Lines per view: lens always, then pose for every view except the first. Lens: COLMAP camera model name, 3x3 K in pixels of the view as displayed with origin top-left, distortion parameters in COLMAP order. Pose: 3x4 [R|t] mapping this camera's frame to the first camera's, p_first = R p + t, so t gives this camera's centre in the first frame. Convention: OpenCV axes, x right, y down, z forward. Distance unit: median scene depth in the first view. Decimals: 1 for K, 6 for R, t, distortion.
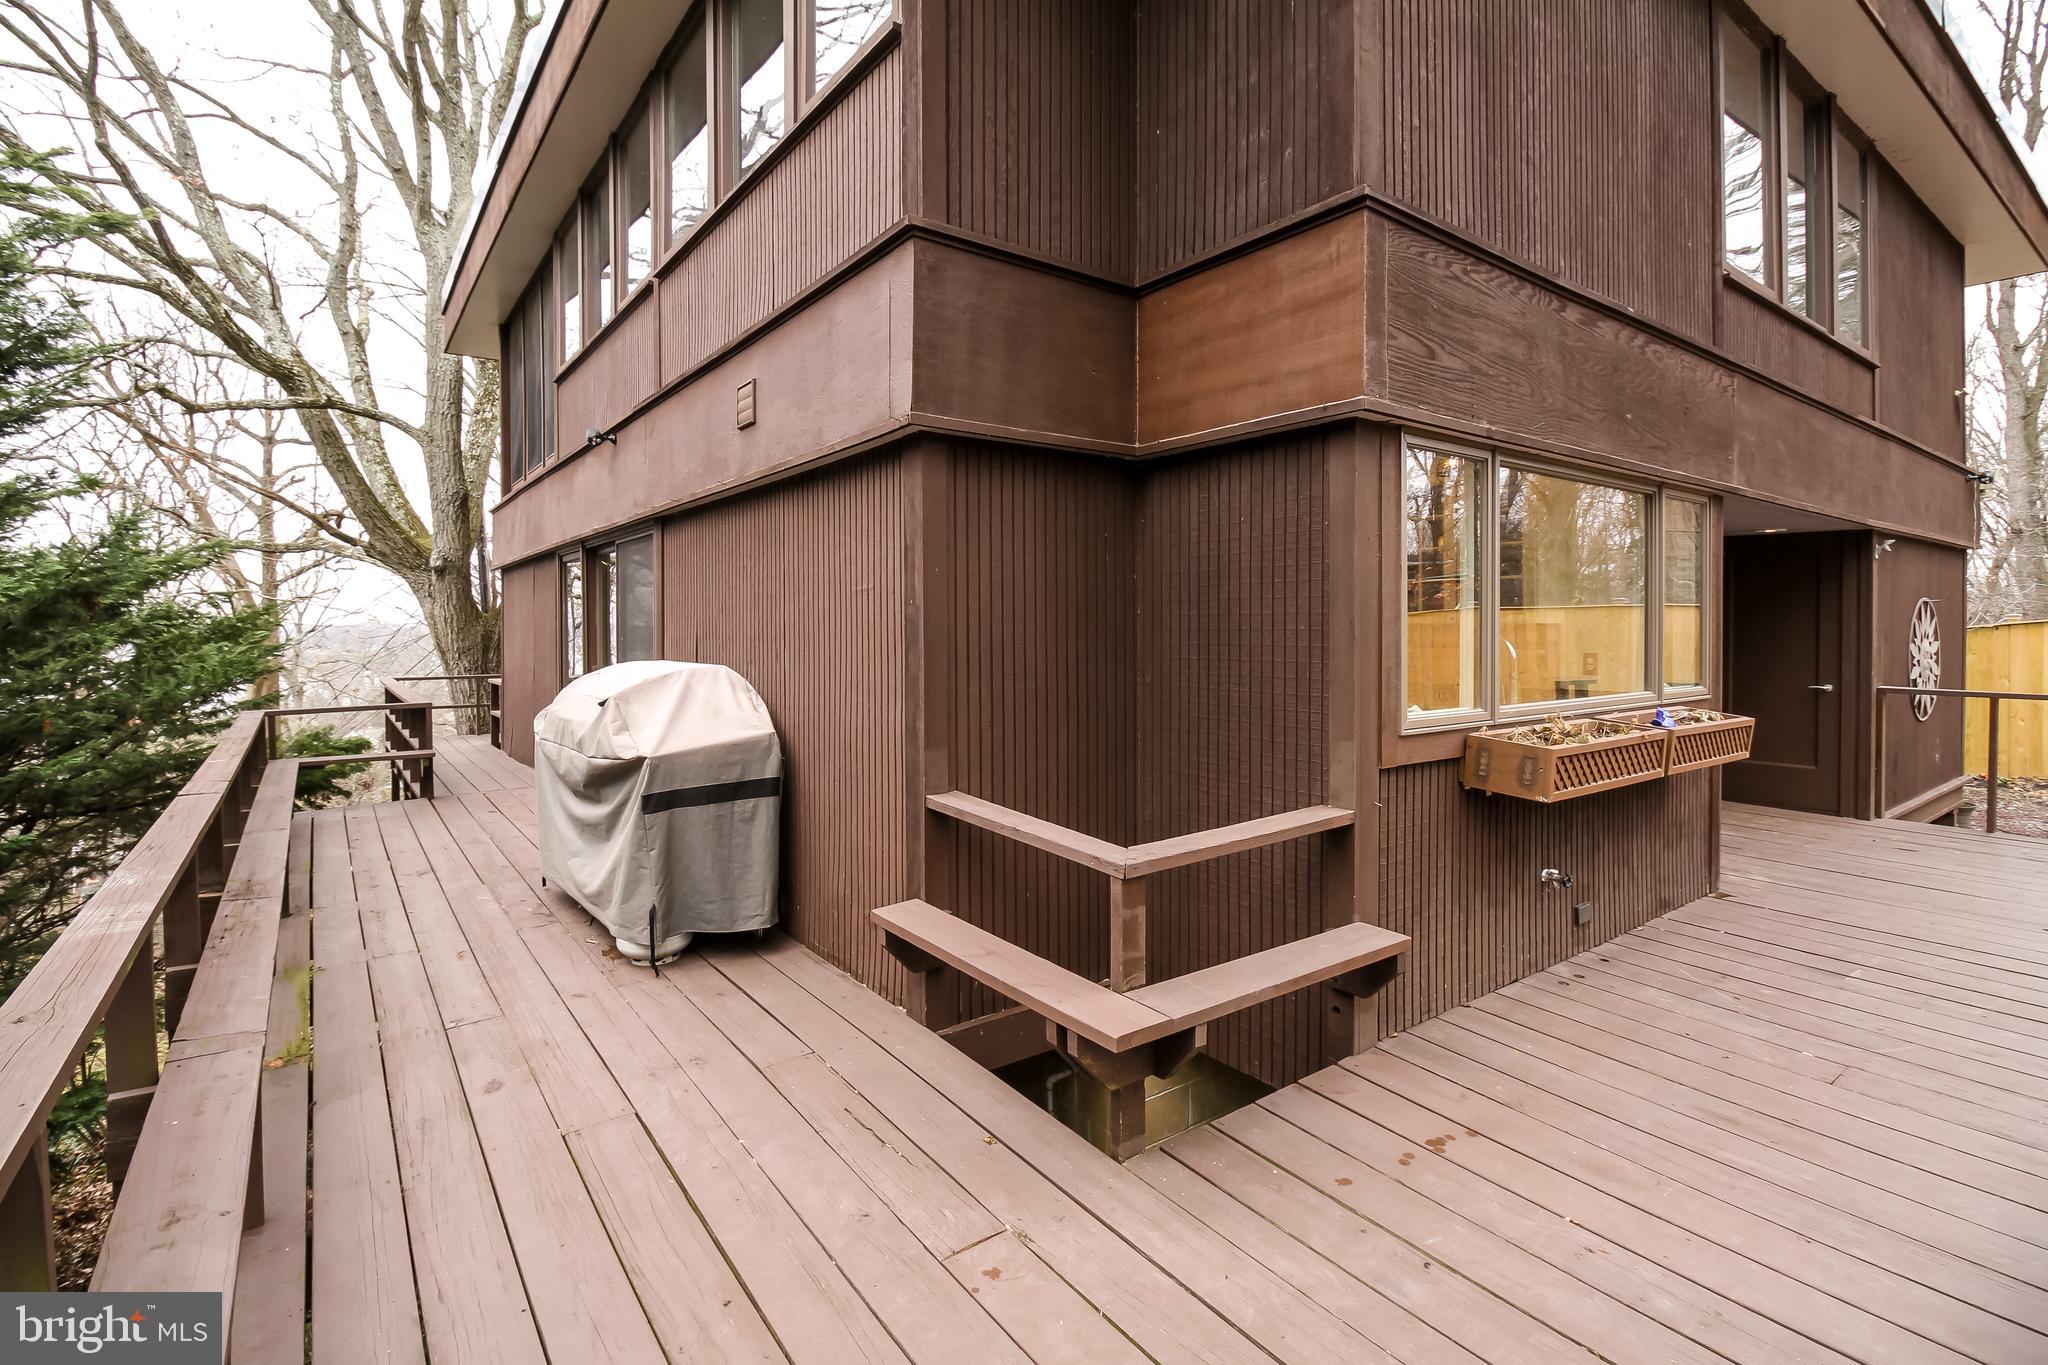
lens RADIAL K [[949.2, 0, 1028.1], [0, 949.2, 615.1], [0, 0, 1]] dist [-0.000527, -0.000374]
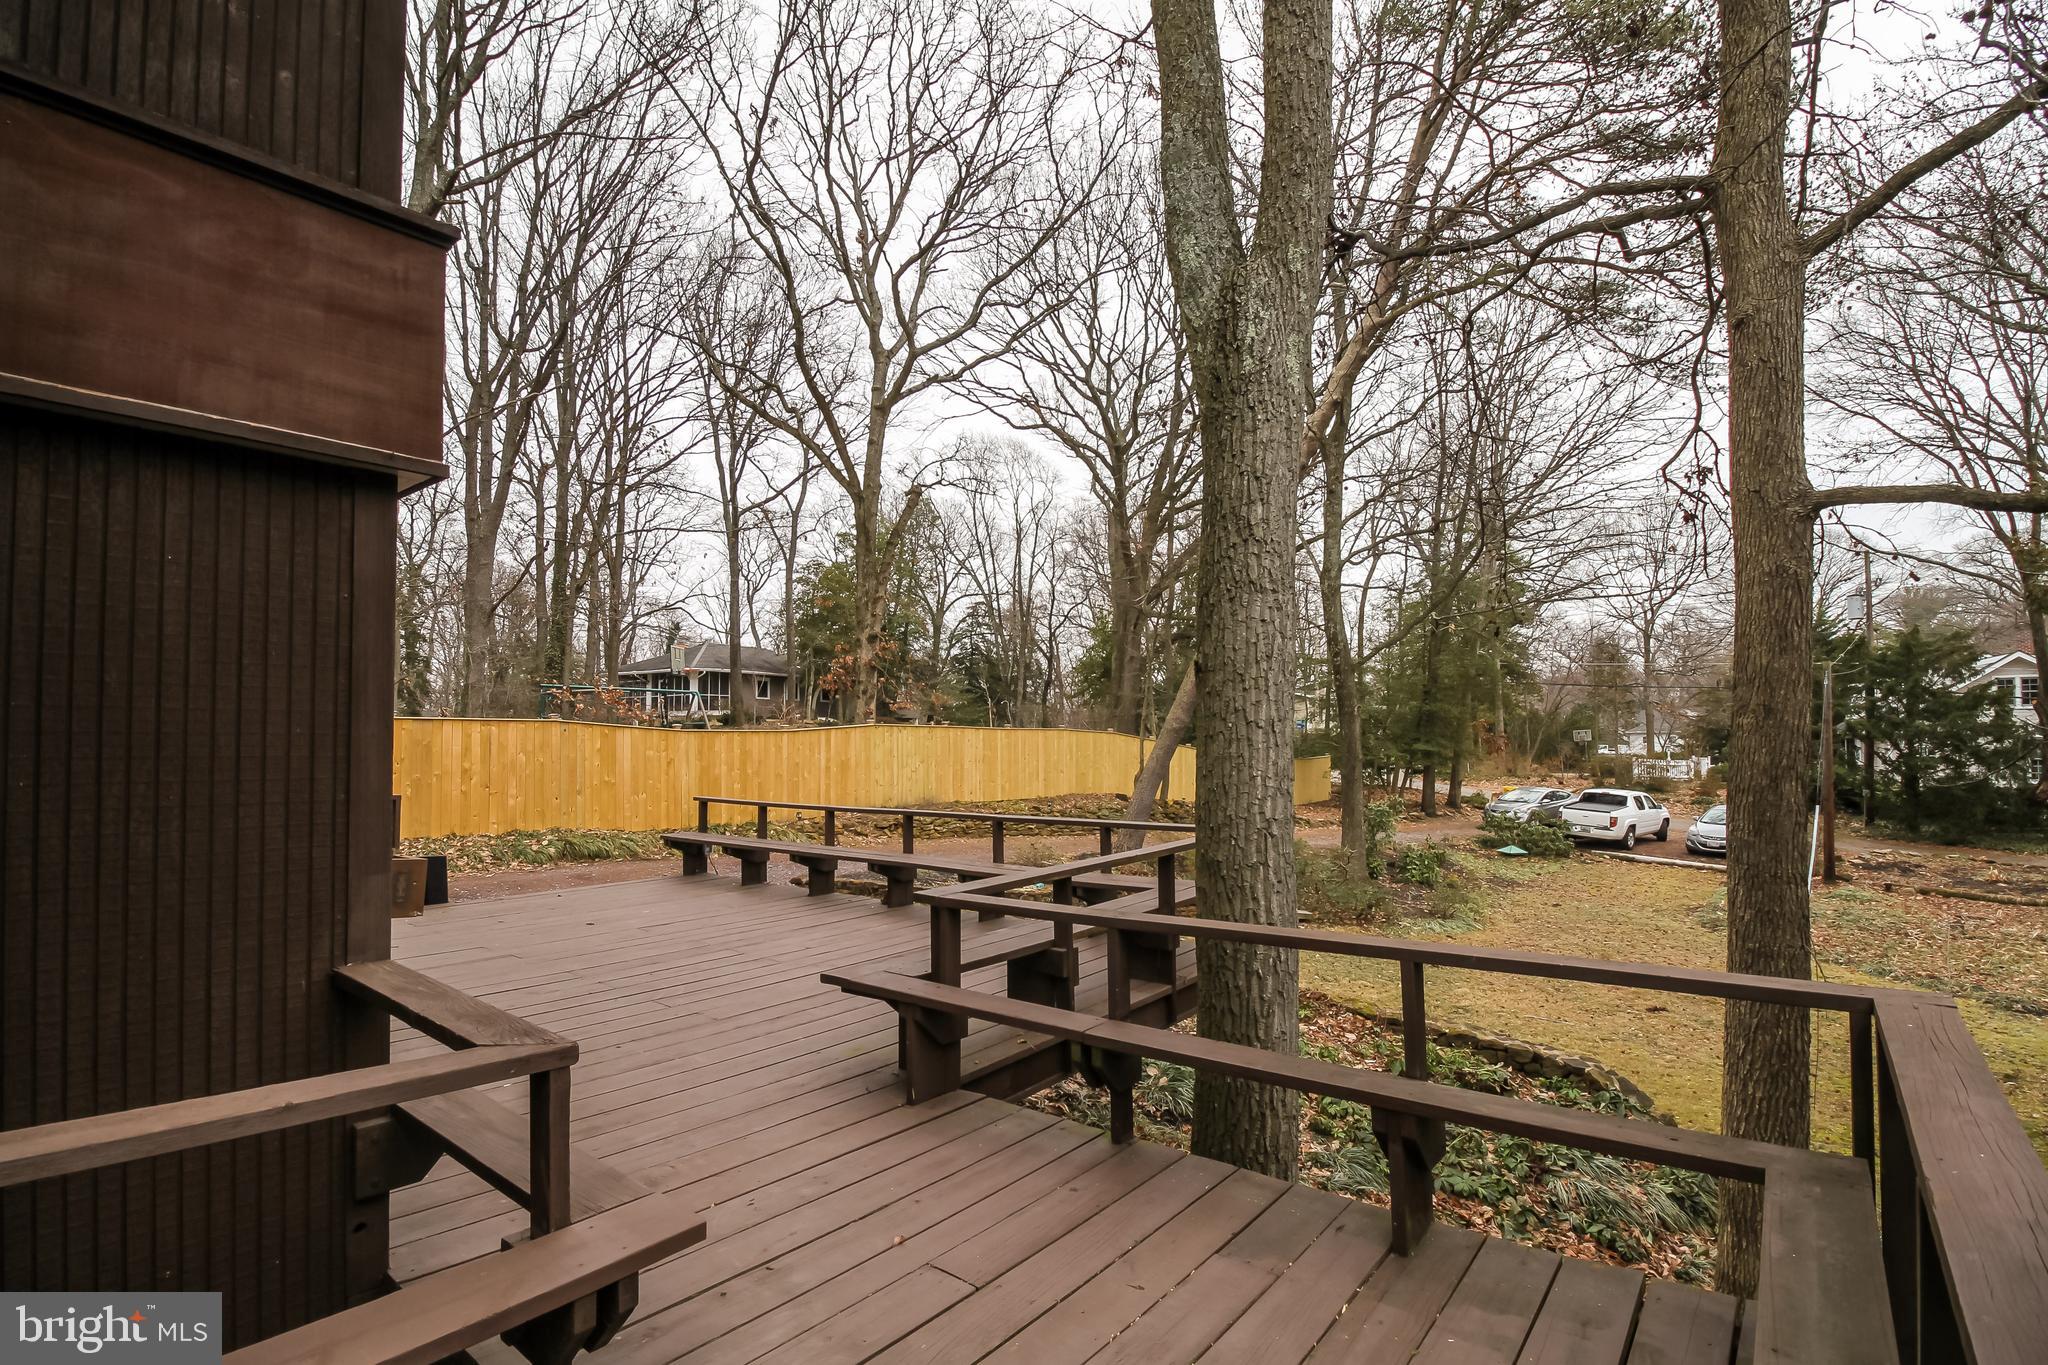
lens RADIAL K [[949.3, 0, 1024.0], [0, 949.3, 682.5], [0, 0, 1]] dist [0.003461, -0.011600]
pose [[-0.237176, 0.068302, 0.969063, -0.529346], [-0.004740, 0.997432, -0.071462, 0.024859], [-0.971455, -0.021543, -0.236243, 0.614950]]
